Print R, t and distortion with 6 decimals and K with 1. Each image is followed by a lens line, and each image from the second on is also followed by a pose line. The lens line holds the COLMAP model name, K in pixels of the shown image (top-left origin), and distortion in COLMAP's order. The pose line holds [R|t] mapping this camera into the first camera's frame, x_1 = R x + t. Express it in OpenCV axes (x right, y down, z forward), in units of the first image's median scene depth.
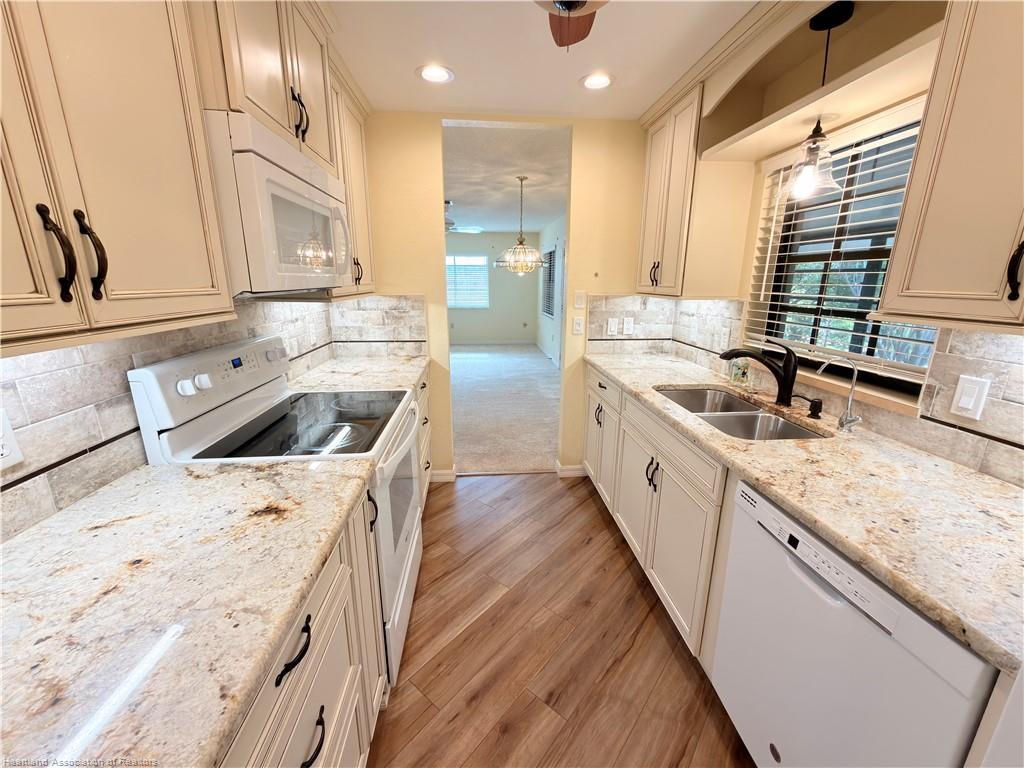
lens RADIAL K [[410.0, 0, 511.2], [0, 410.0, 387.0], [0, 0, 1]] dist [0.001221, 0.000066]
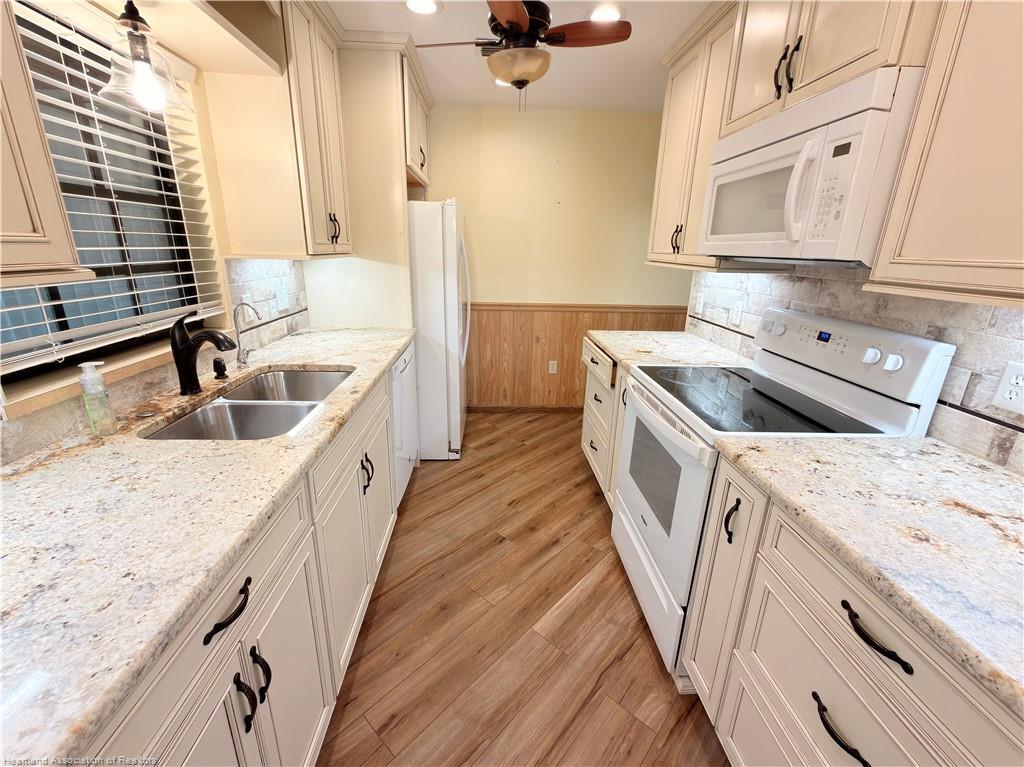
lens RADIAL K [[439.0, 0, 510.2], [0, 439.0, 386.6], [0, 0, 1]] dist [-0.001314, -0.000214]
pose [[-0.998889, -0.041568, 0.022202, 0.043548], [-0.023150, 0.843186, 0.537123, -0.418346], [-0.041048, 0.536012, -0.843212, 1.642014]]
